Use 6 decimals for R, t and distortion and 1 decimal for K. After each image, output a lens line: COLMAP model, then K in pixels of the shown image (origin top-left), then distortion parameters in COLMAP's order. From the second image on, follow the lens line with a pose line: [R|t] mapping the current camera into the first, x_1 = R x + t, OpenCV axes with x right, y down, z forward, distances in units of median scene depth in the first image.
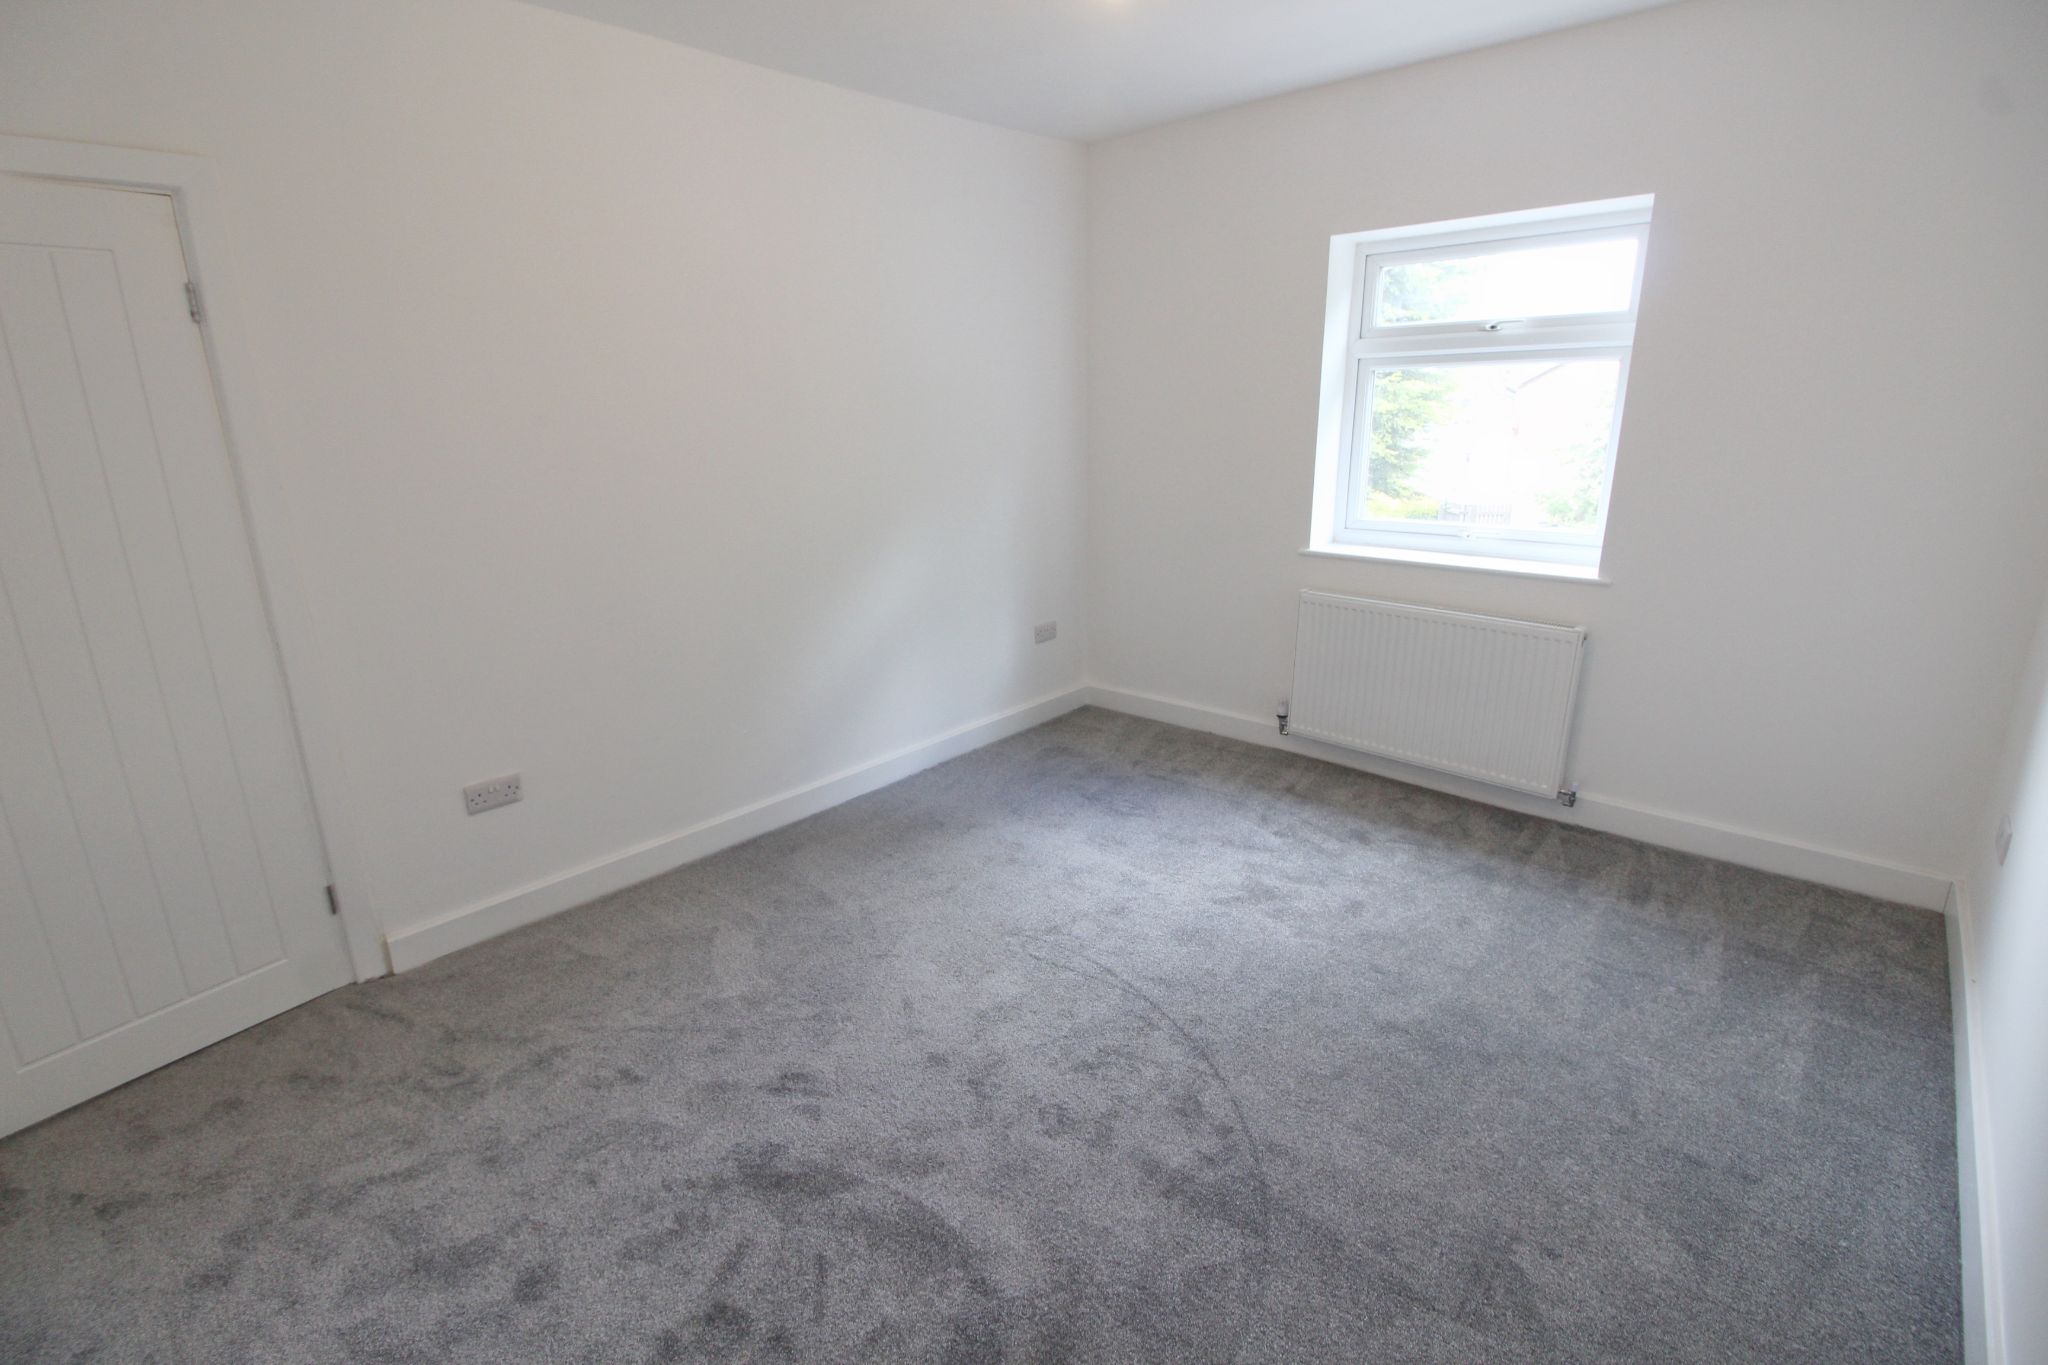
lens RADIAL K [[943.6, 0, 1009.3], [0, 943.6, 668.0], [0, 0, 1]] dist [0.001971, -0.013472]
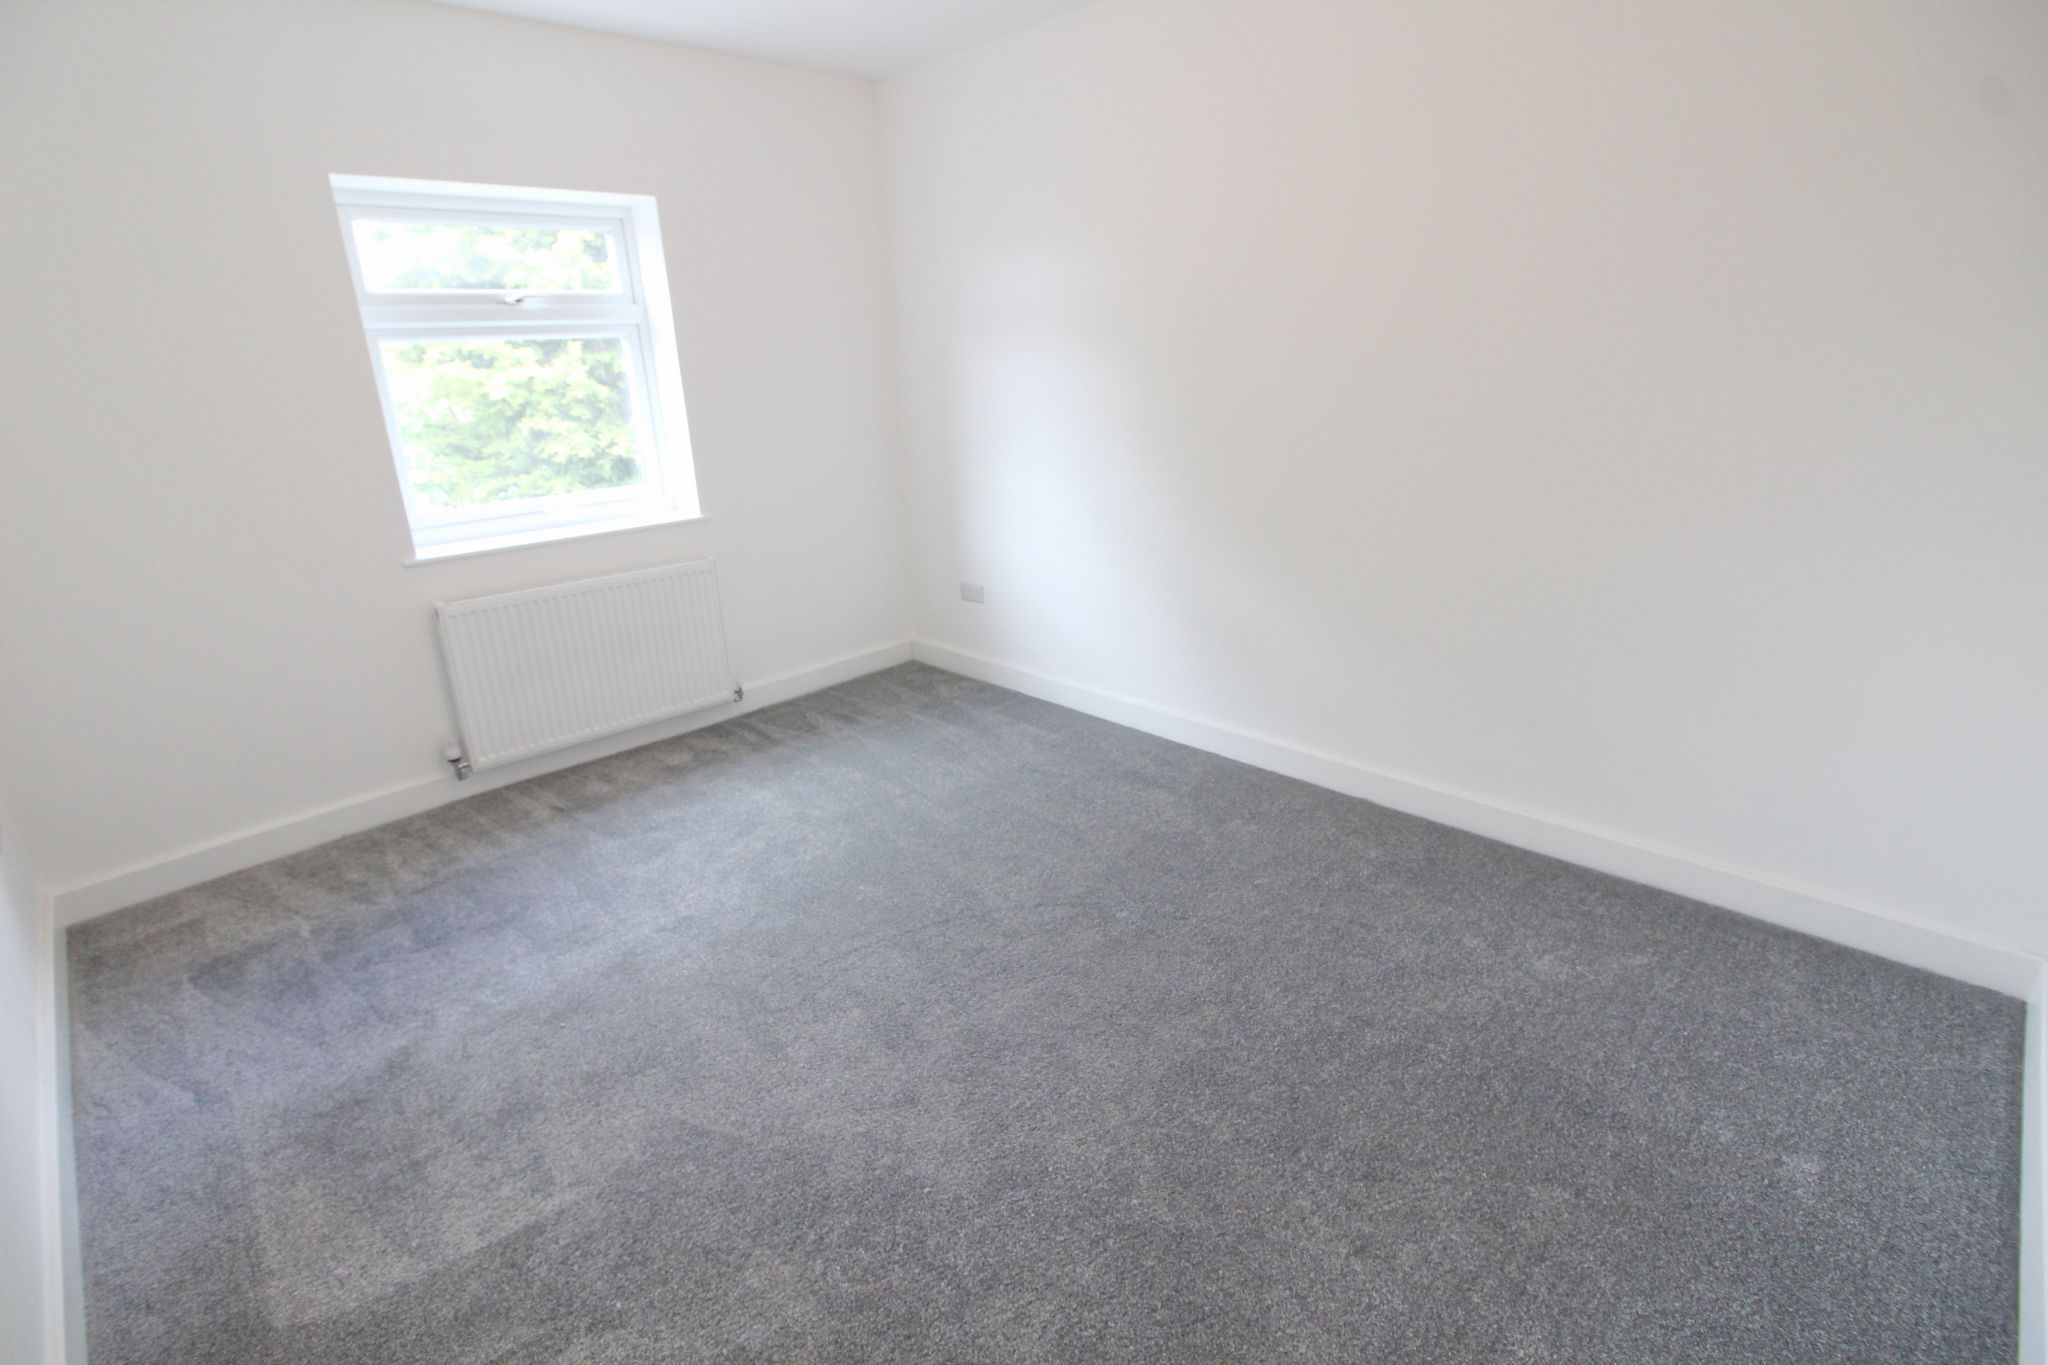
lens RADIAL K [[943.6, 0, 1009.3], [0, 943.6, 668.0], [0, 0, 1]] dist [0.001971, -0.013472]
pose [[0.052014, -0.301892, 0.951922, -0.538122], [0.306609, 0.912001, 0.272478, -0.117903], [-0.950413, 0.277695, 0.139999, 0.471497]]
